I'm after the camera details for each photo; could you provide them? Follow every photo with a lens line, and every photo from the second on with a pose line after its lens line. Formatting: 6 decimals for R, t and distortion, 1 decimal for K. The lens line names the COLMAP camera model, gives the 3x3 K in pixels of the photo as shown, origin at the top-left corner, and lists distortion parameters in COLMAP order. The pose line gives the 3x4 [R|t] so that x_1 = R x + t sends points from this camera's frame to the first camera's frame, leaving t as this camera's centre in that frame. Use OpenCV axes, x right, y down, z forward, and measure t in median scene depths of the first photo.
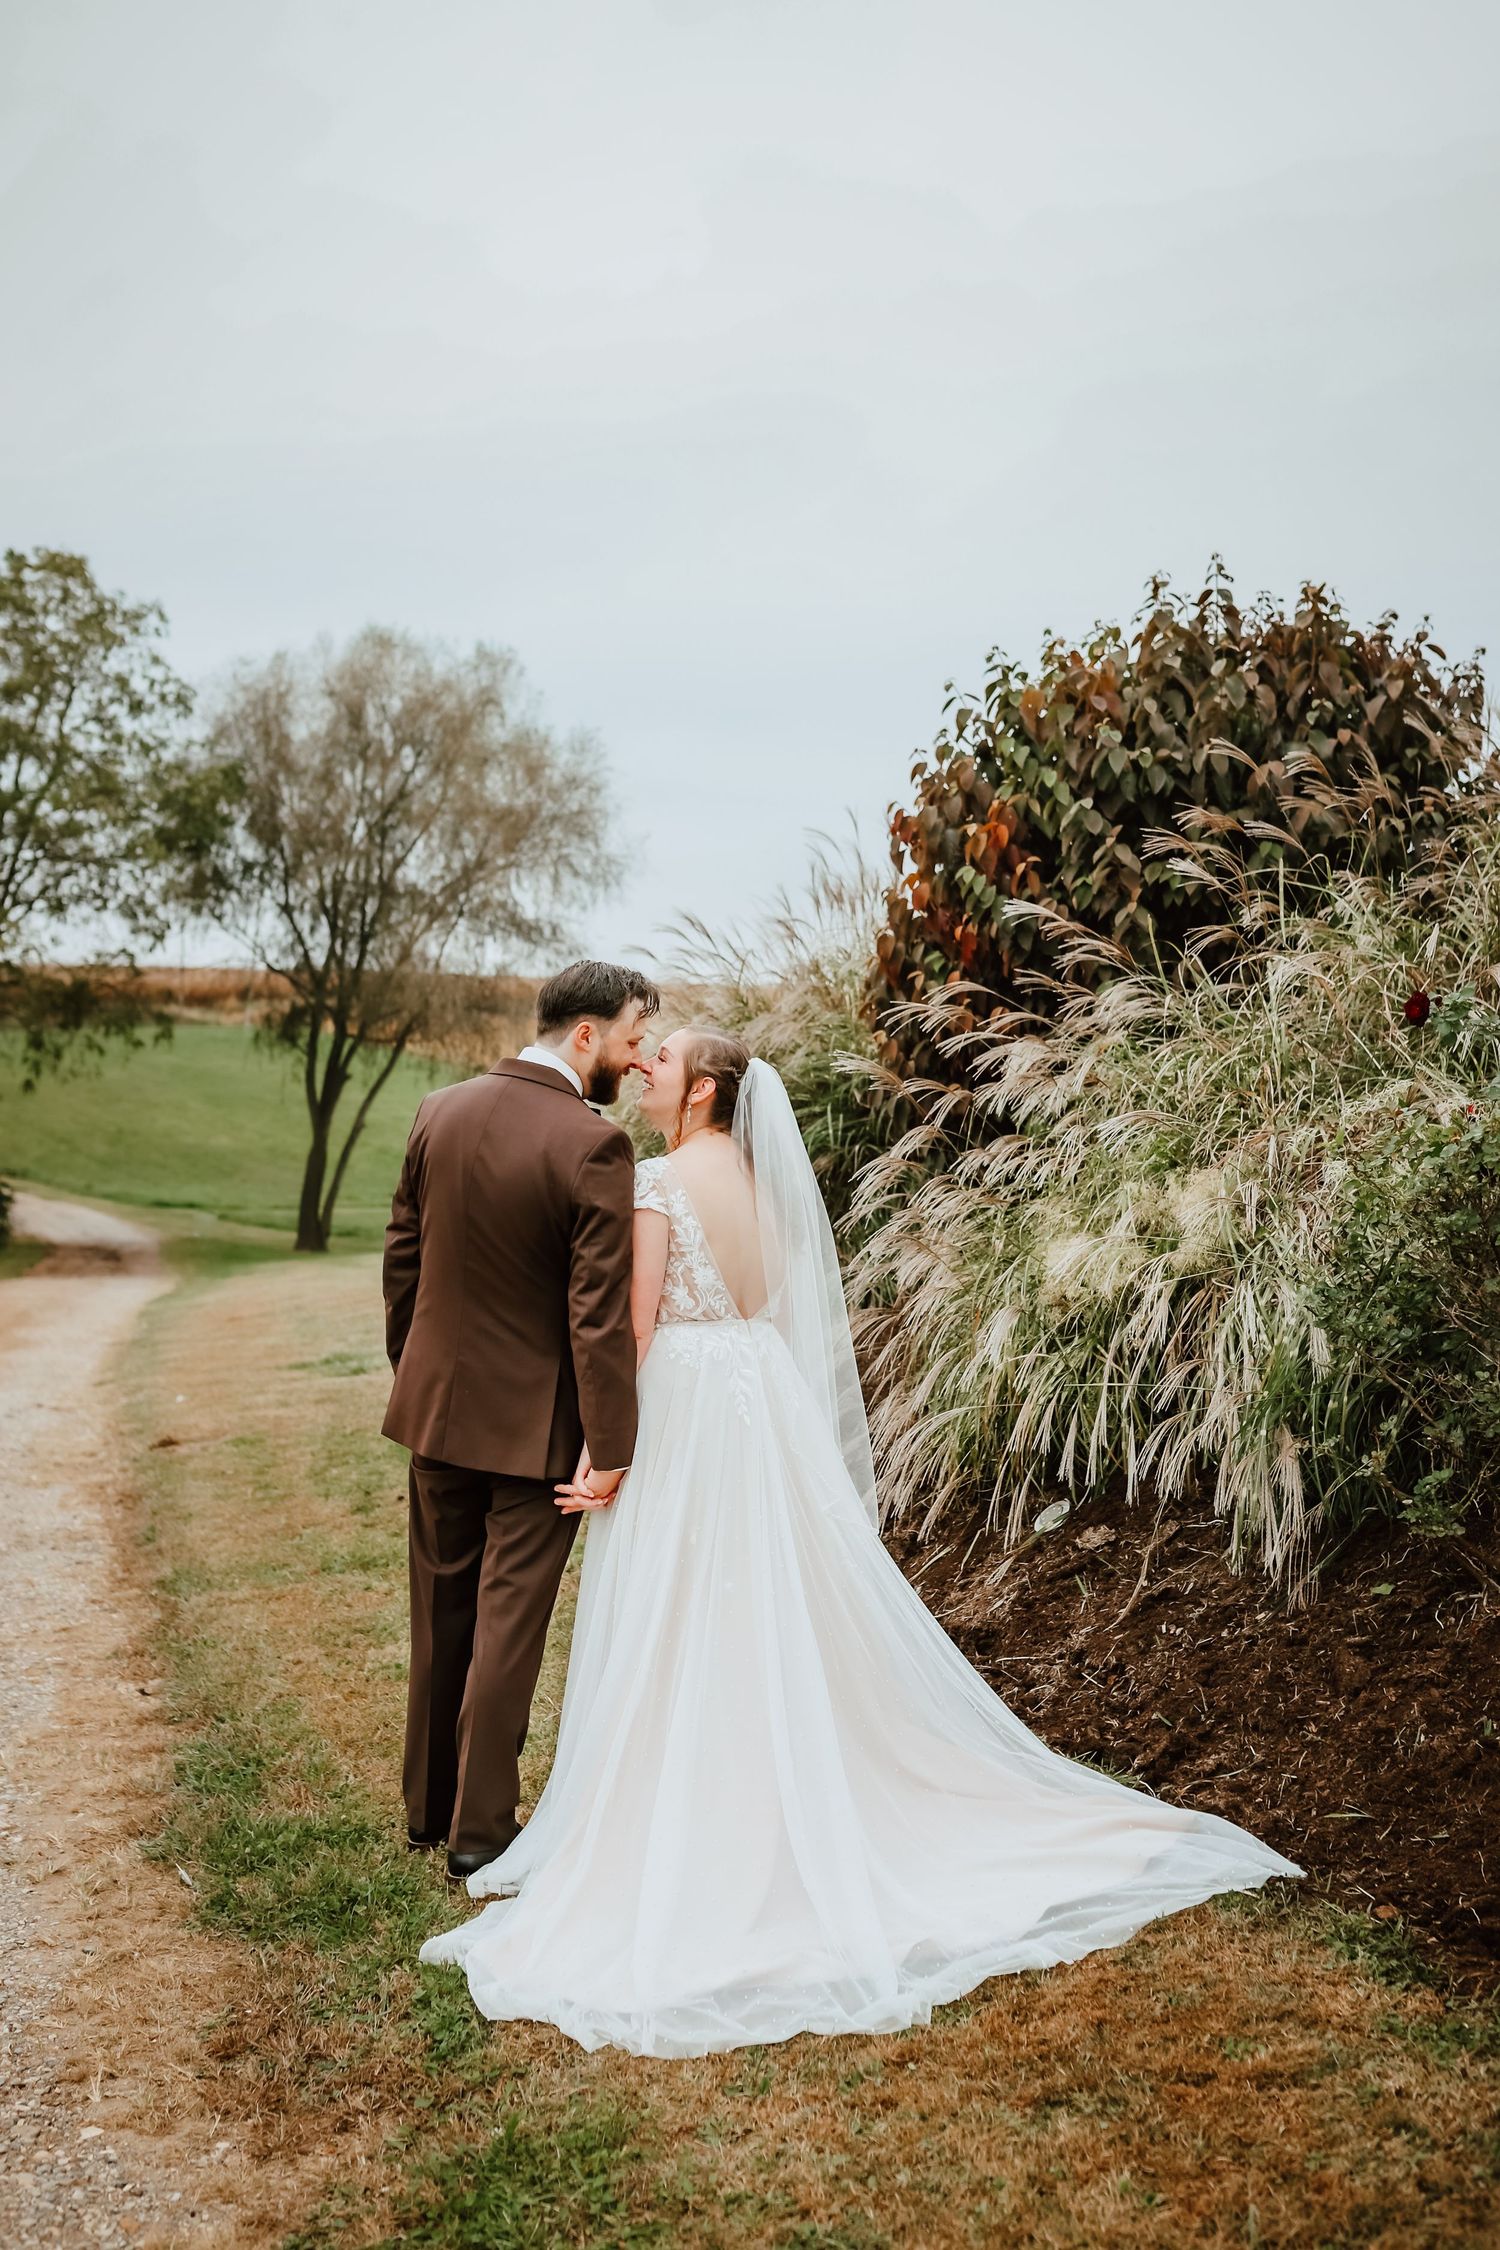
lens RADIAL K [[2268.1, 0, 750.0], [0, 2268.1, 1125.0], [0, 0, 1]] dist [-0.049461, 0.035725]
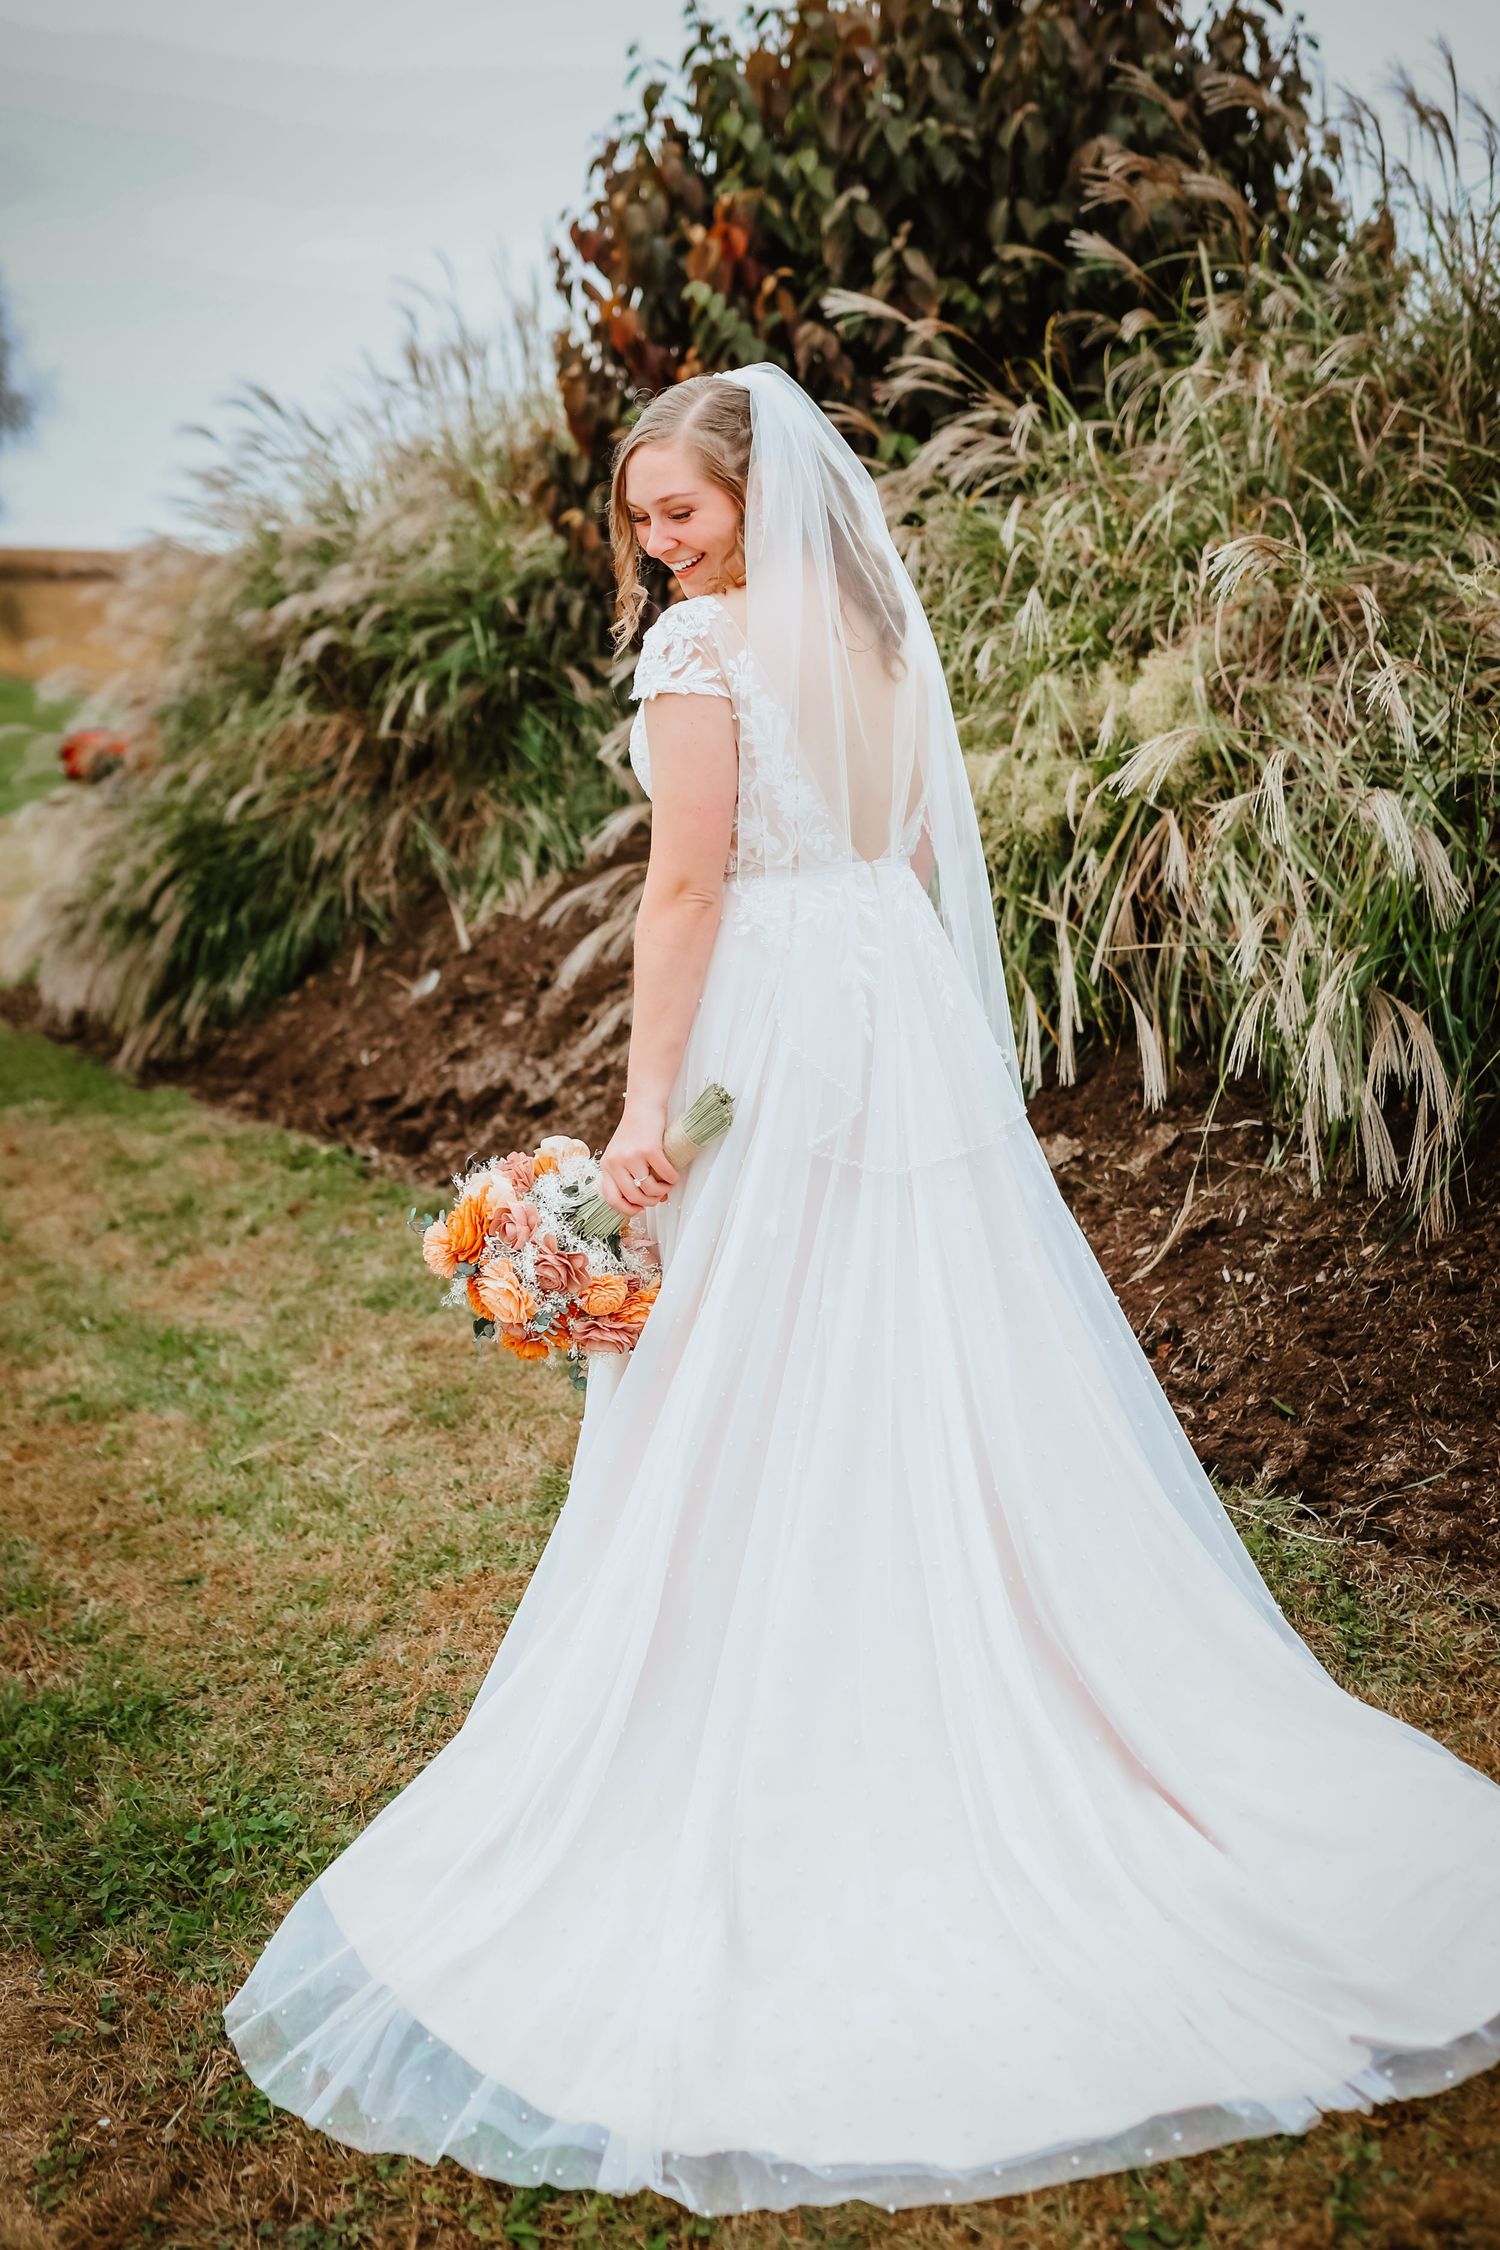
lens RADIAL K [[2268.1, 0, 750.0], [0, 2268.1, 1125.0], [0, 0, 1]] dist [-0.049461, 0.035725]
pose [[0.968298, -0.073308, 0.238797, -0.091354], [0.027097, 0.981152, 0.191331, 0.019890], [-0.248322, -0.178795, 0.952034, 0.229339]]
